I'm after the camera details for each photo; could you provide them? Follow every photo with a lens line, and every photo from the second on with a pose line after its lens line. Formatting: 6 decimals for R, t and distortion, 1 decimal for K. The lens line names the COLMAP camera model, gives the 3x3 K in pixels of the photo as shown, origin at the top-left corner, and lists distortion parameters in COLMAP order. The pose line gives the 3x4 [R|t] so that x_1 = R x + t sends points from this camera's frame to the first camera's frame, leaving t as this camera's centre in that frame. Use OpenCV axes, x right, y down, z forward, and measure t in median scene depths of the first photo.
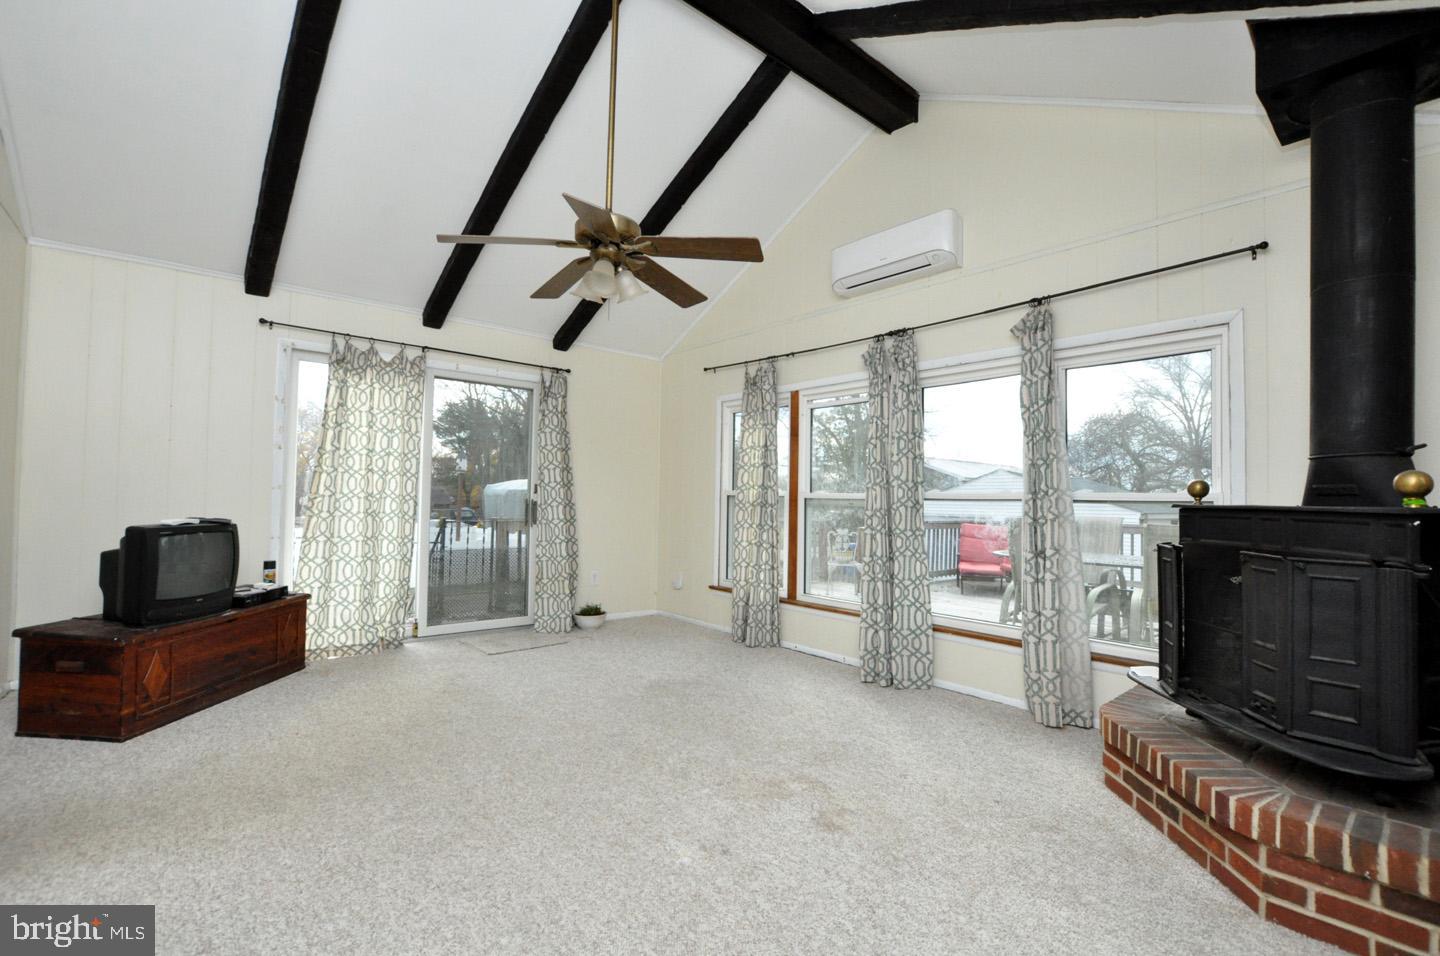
lens RADIAL K [[632.1, 0, 722.0], [0, 632.1, 481.3], [0, 0, 1]] dist [-0.030094, 0.005026]
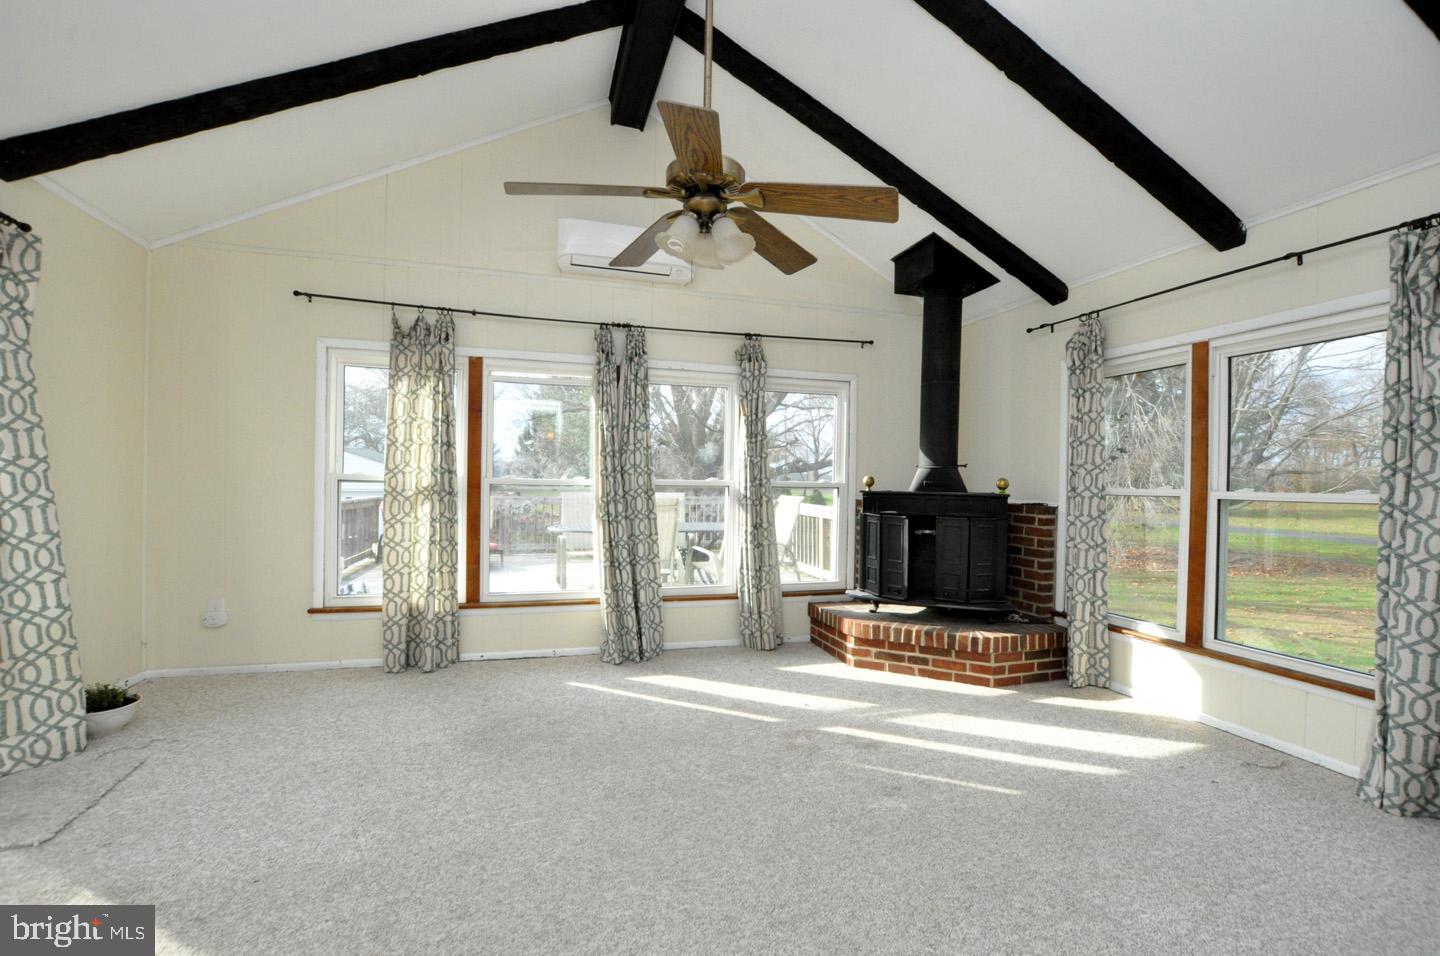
lens RADIAL K [[635.9, 0, 724.8], [0, 635.9, 481.8], [0, 0, 1]] dist [-0.034703, 0.006848]
pose [[0.403001, -0.018693, 0.915009, -0.683028], [-0.036368, 0.998675, 0.036420, -0.025439], [-0.914477, -0.047954, 0.401787, 0.454021]]
